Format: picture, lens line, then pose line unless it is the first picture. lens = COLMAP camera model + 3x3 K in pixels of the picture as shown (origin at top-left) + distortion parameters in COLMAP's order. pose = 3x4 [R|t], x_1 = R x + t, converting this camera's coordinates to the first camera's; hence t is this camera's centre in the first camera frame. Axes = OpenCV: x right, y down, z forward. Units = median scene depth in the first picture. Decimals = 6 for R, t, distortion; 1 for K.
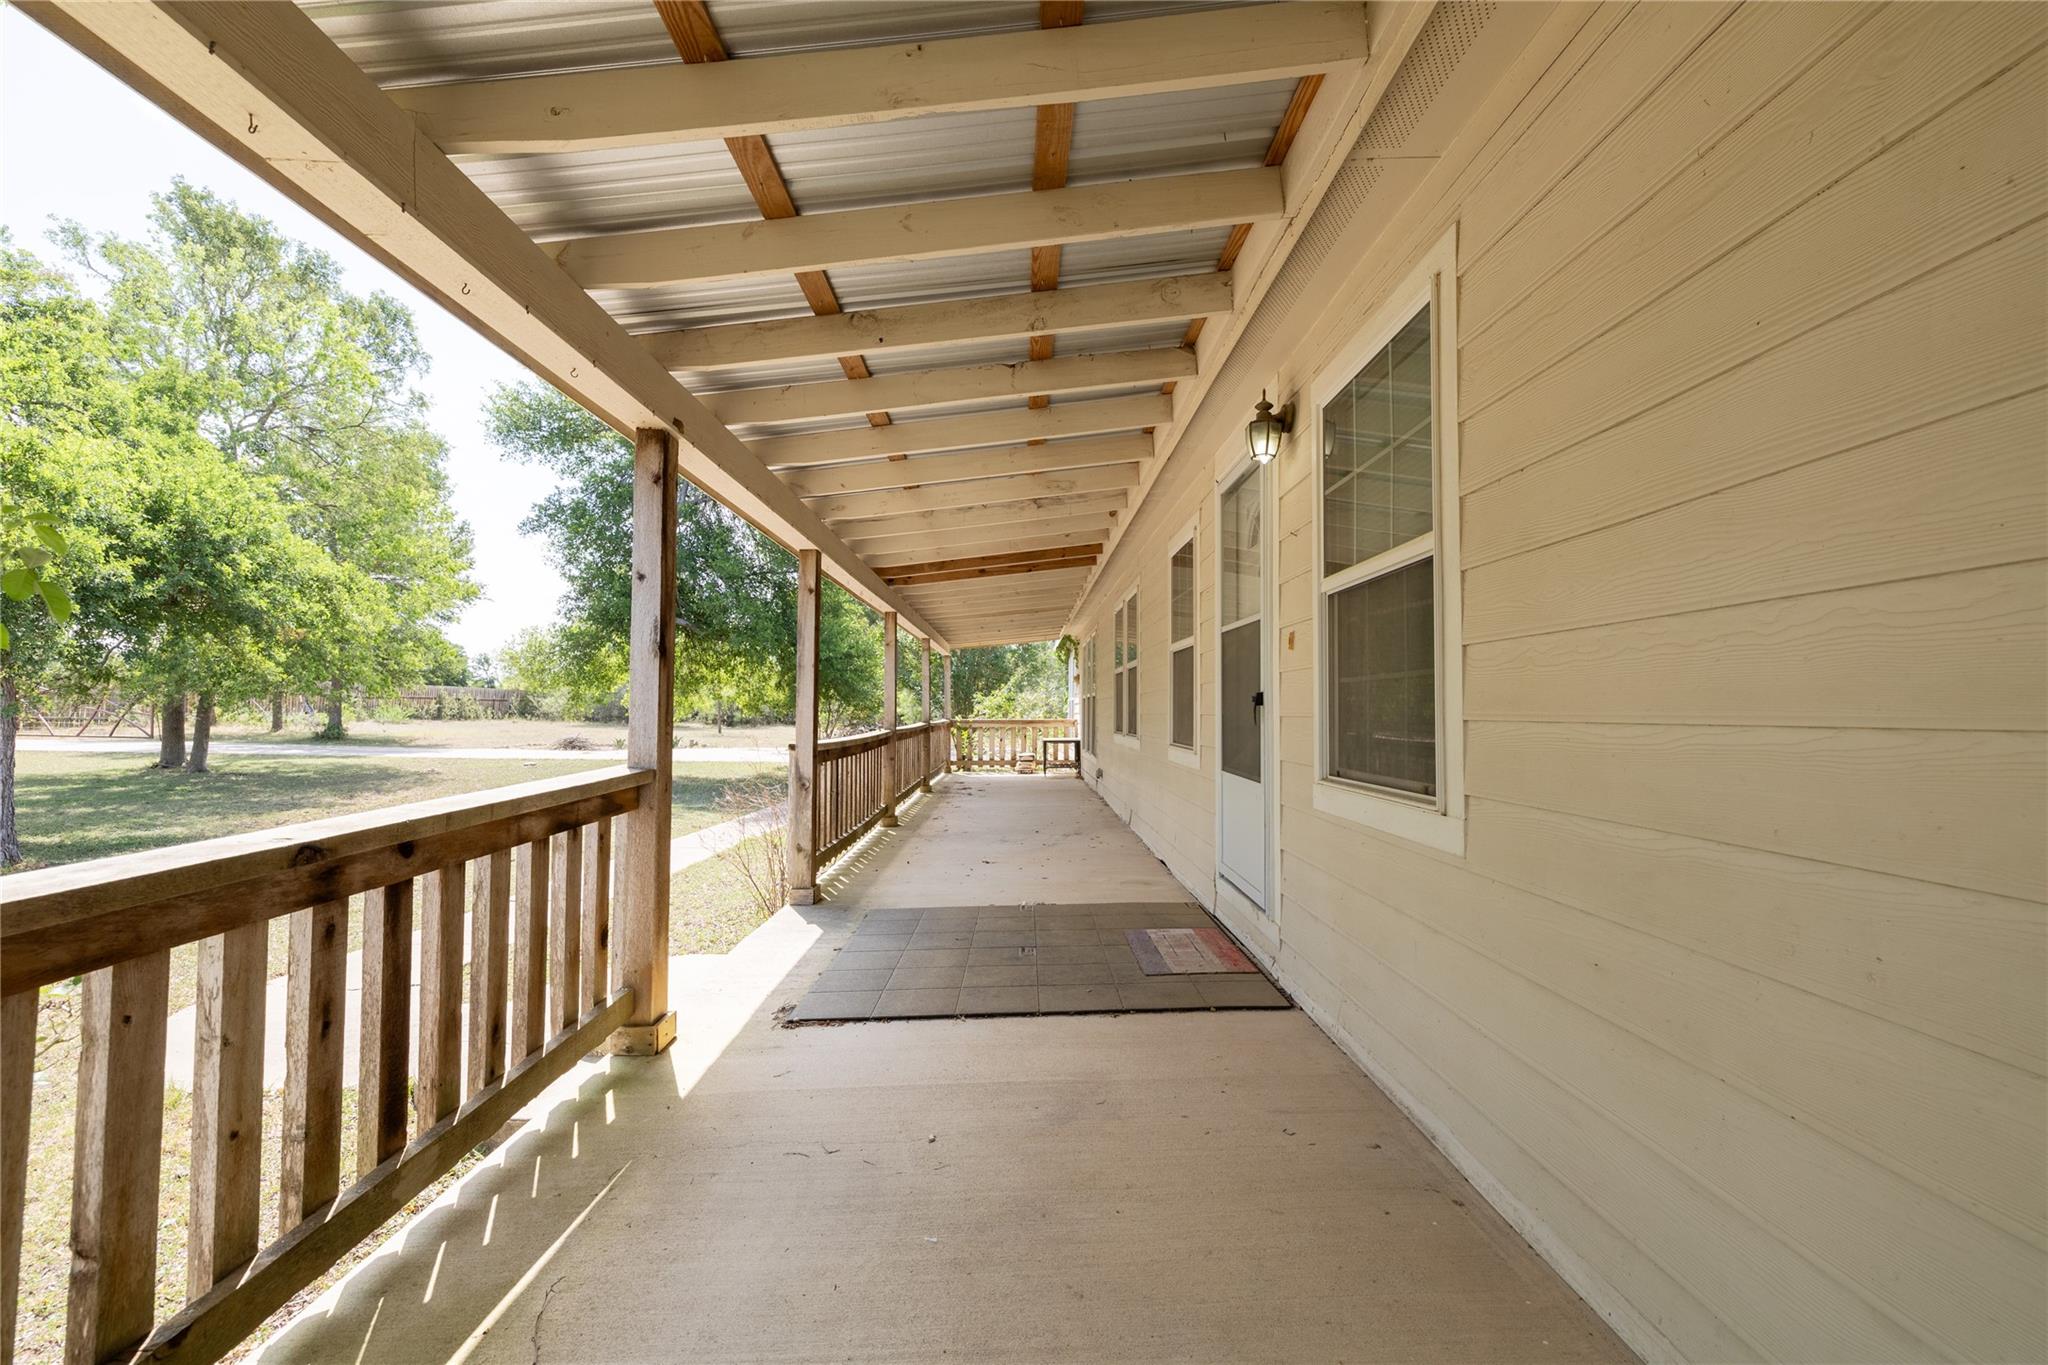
lens RADIAL K [[865.9, 0, 1026.0], [0, 865.9, 695.4], [0, 0, 1]] dist [0.007896, -0.003325]
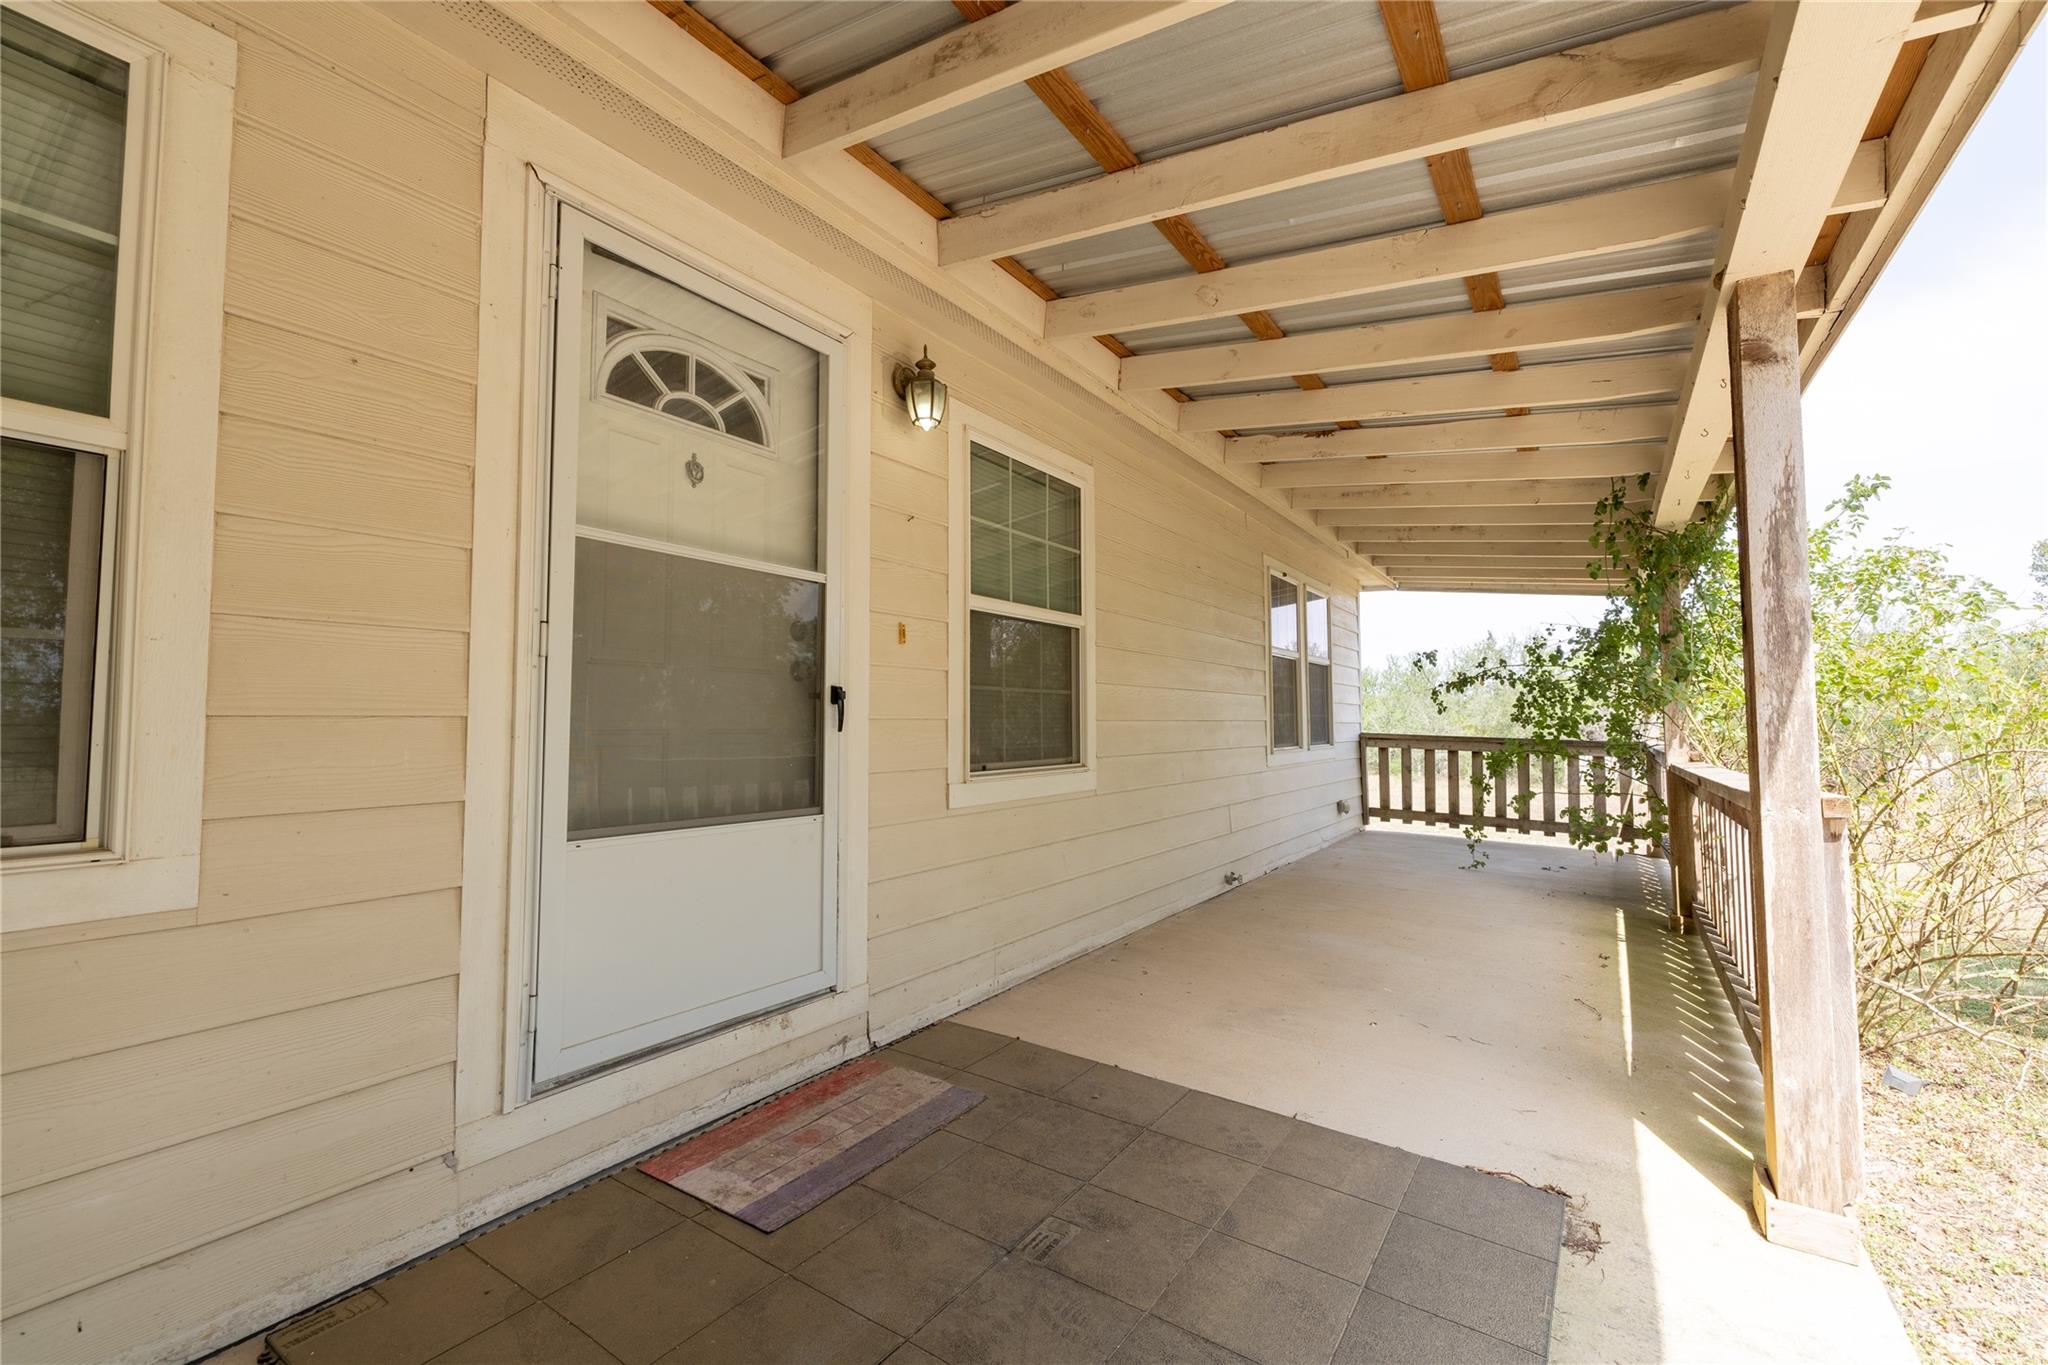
lens RADIAL K [[865.9, 0, 1028.0], [0, 865.9, 673.4], [0, 0, 1]] dist [0.007896, -0.003325]
pose [[-0.824154, 0.029586, 0.565593, -0.345094], [-0.011870, 0.997513, -0.069476, 0.043151], [-0.566241, -0.063973, -0.821753, 1.890525]]
